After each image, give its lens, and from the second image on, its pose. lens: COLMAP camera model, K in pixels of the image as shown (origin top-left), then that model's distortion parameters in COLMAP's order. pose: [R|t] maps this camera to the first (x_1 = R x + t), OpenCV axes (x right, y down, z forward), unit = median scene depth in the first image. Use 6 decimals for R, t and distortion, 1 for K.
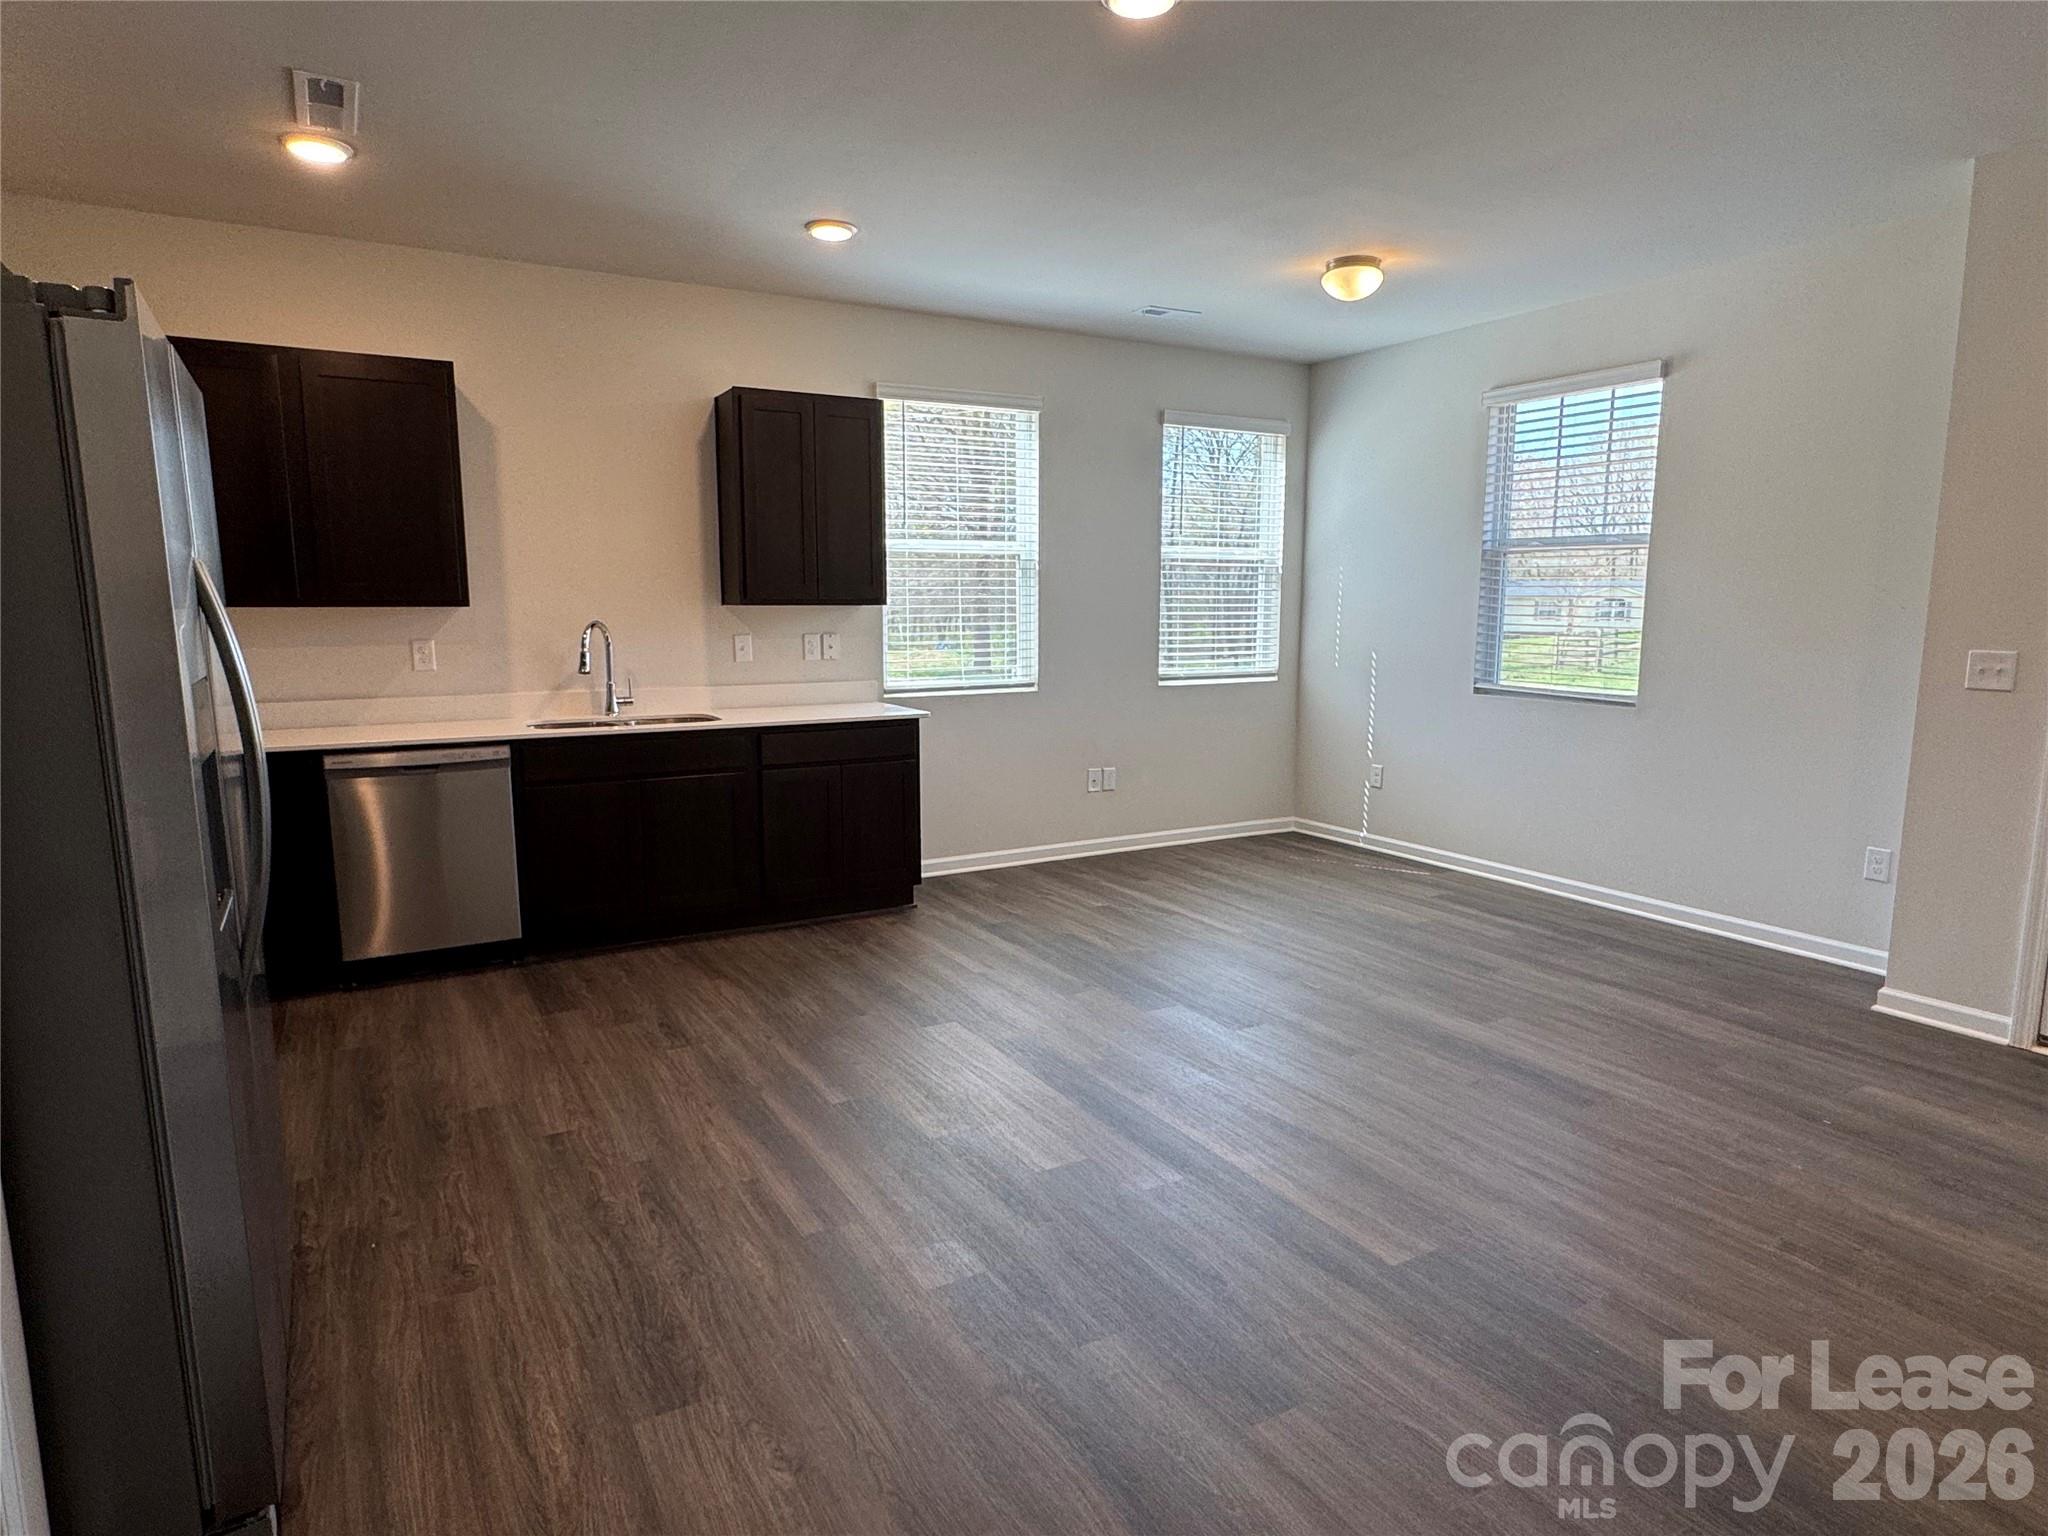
lens RADIAL K [[1170.5, 0, 1015.4], [0, 1170.5, 774.1], [0, 0, 1]] dist [-0.004164, 0.002408]
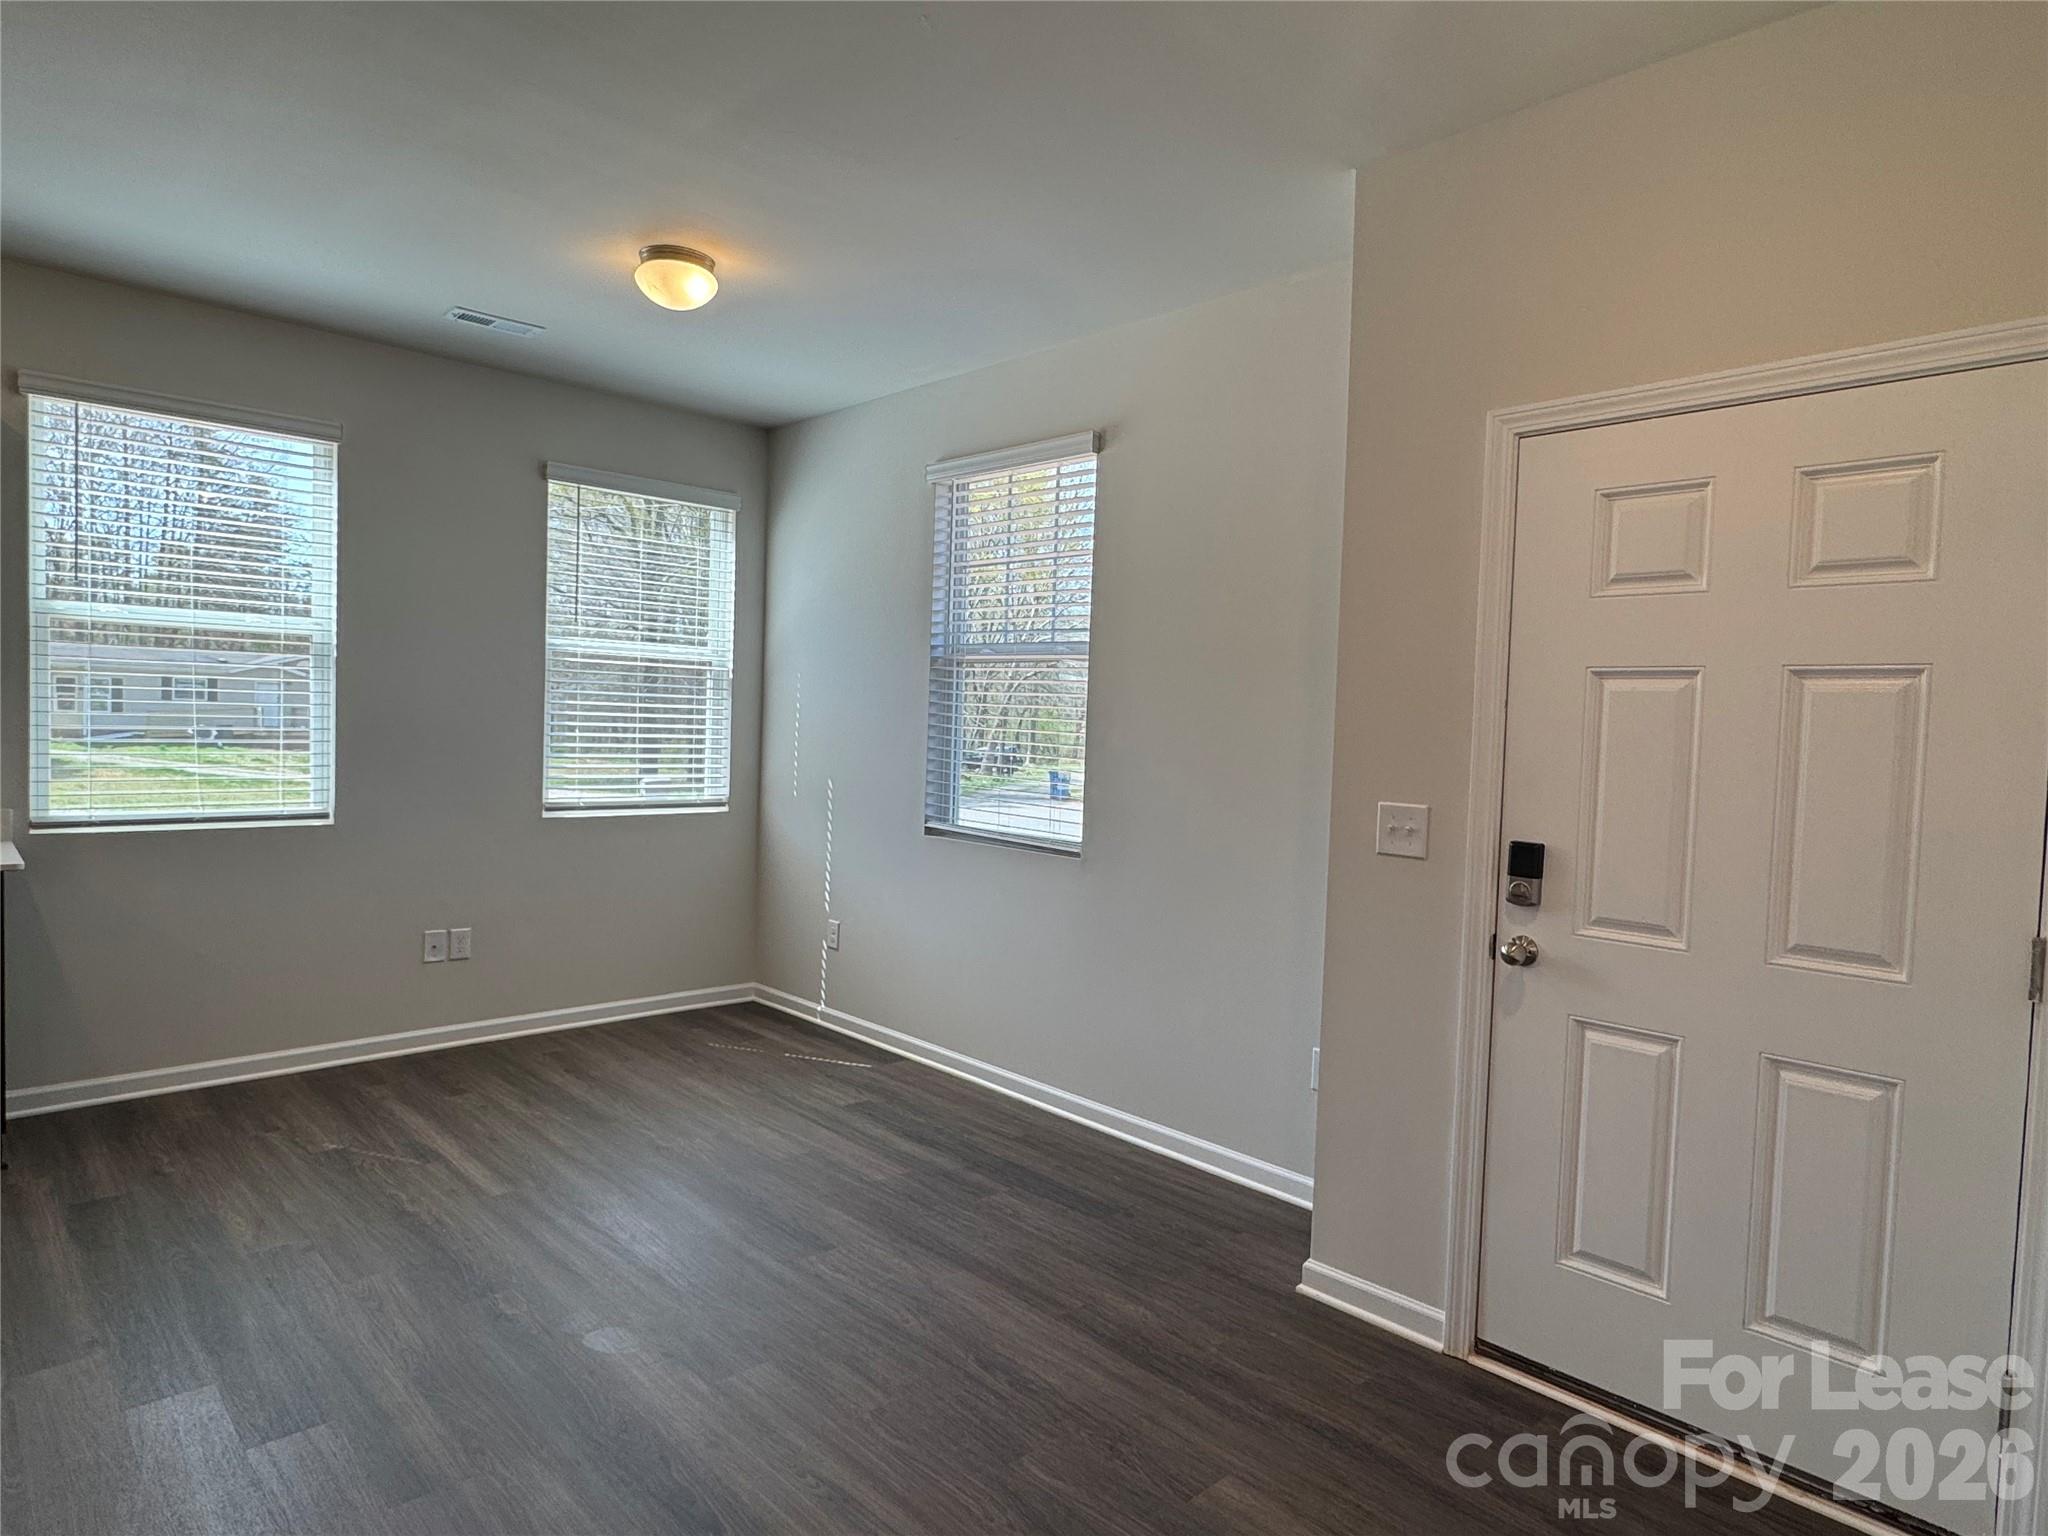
lens RADIAL K [[1170.5, 0, 1019.8], [0, 1170.5, 773.3], [0, 0, 1]] dist [-0.004164, 0.002408]
pose [[0.968541, 0.021829, 0.247893, 0.260523], [0.002510, 0.995238, -0.097445, -0.032977], [-0.248840, 0.095002, 0.963874, 0.214250]]
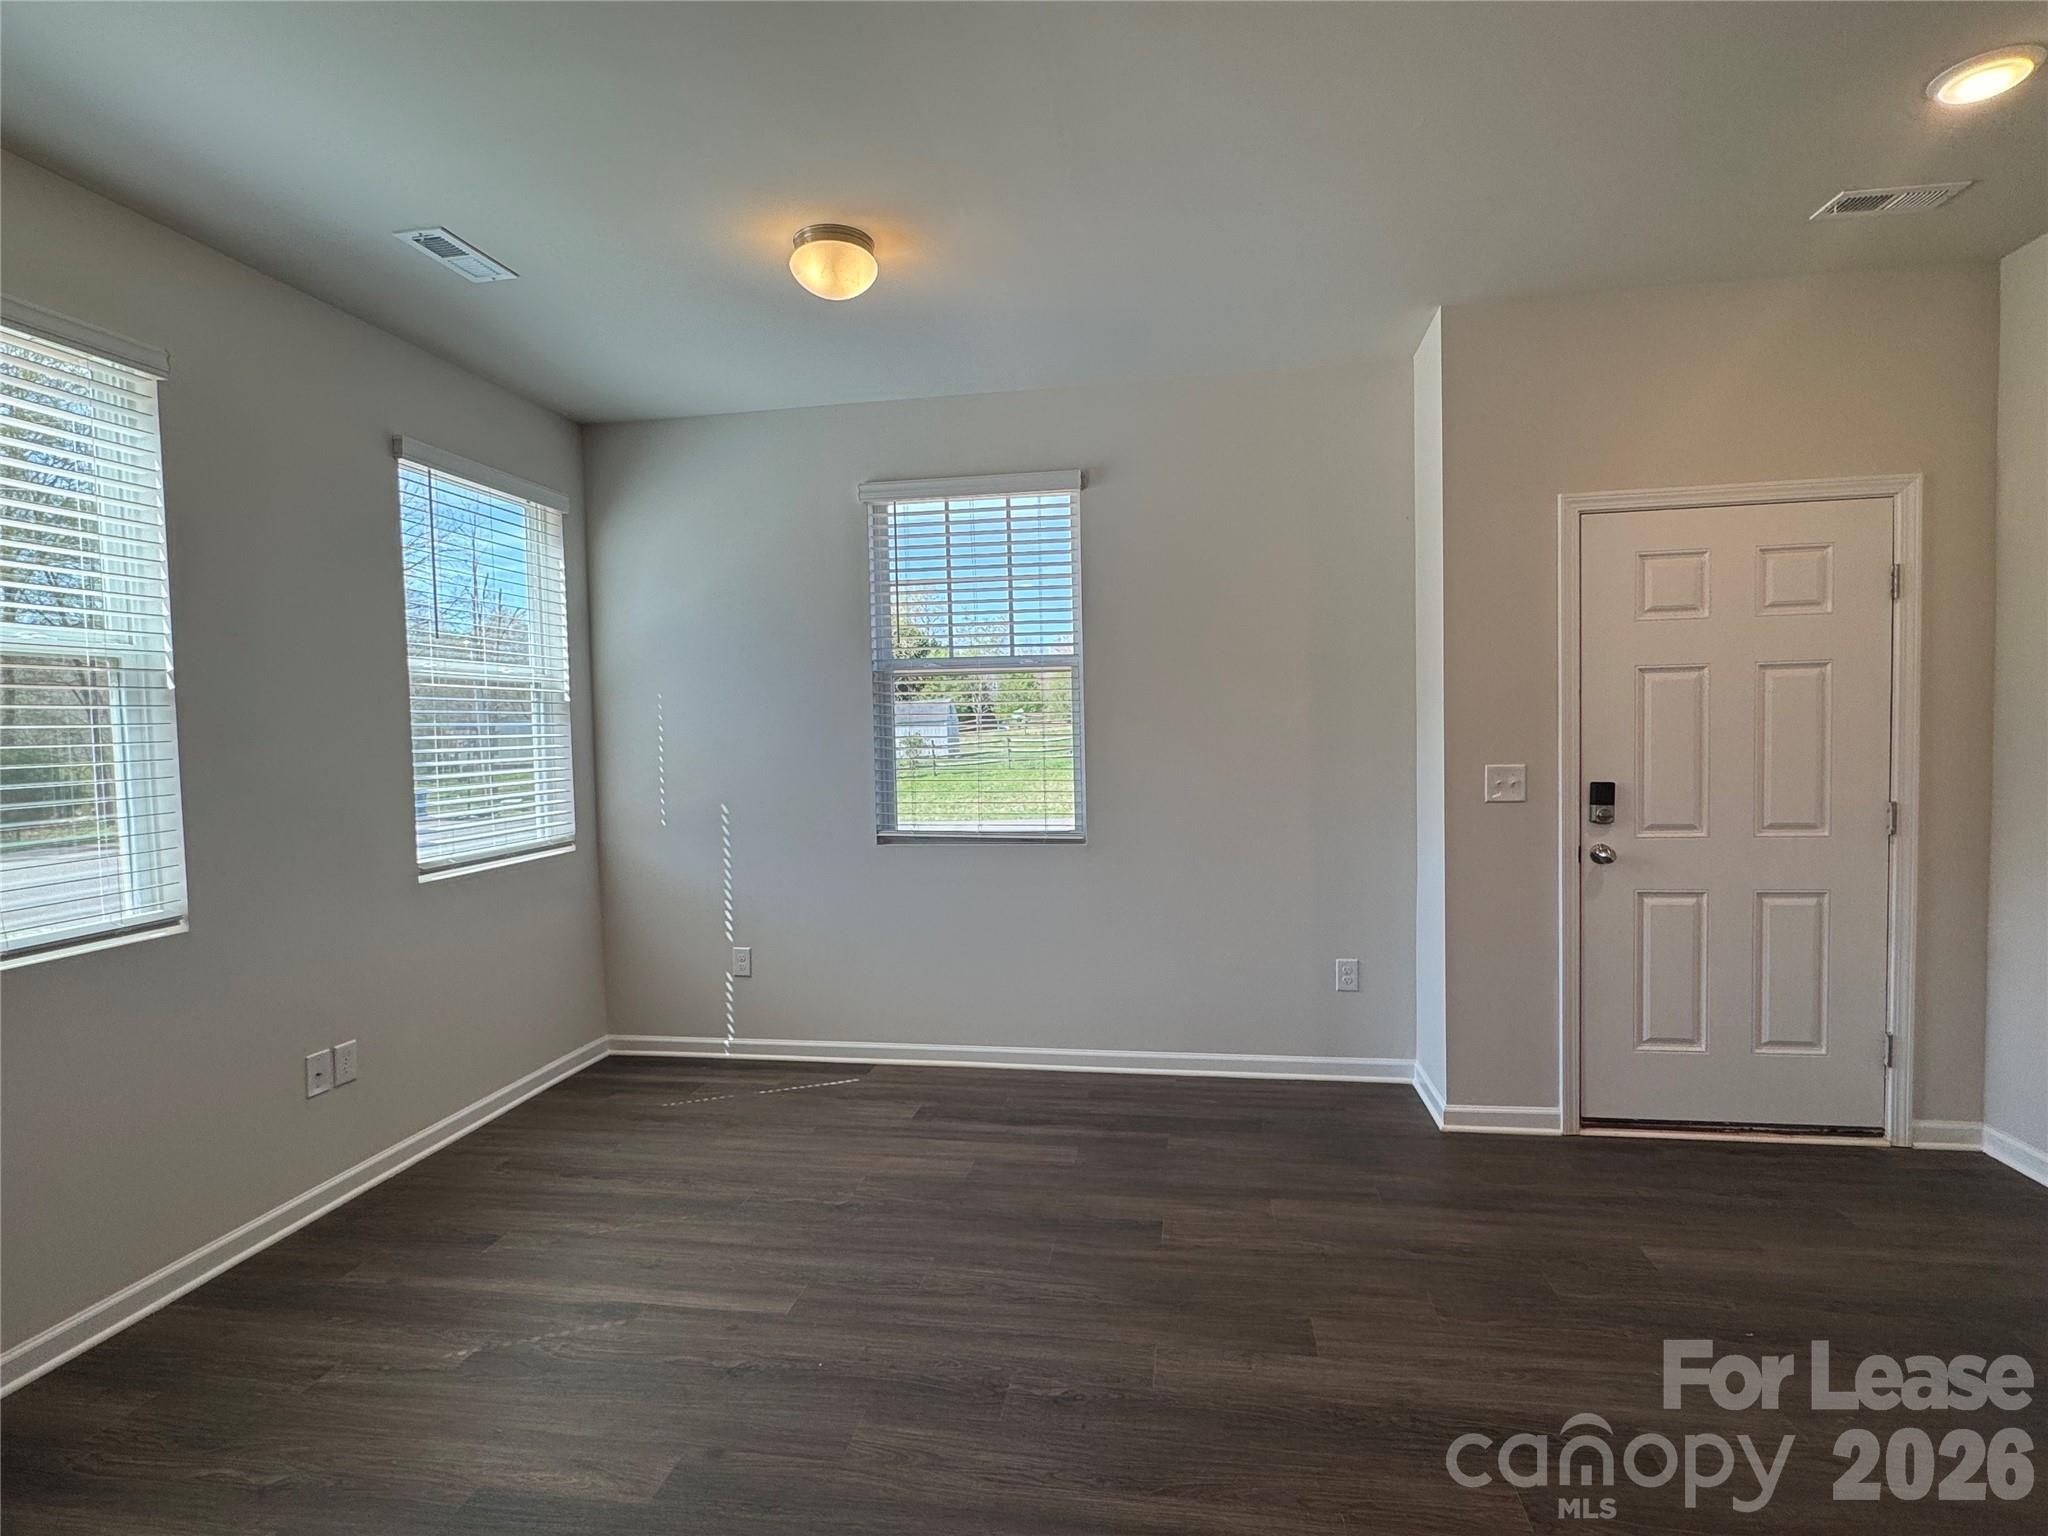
lens RADIAL K [[1004.6, 0, 1030.9], [0, 1004.6, 772.1], [0, 0, 1]] dist [-0.003361, -0.000068]
pose [[0.630621, -0.050329, 0.774457, -0.085222], [0.137377, 0.989376, -0.047566, -0.071907], [-0.763835, 0.136389, 0.630836, 0.474322]]
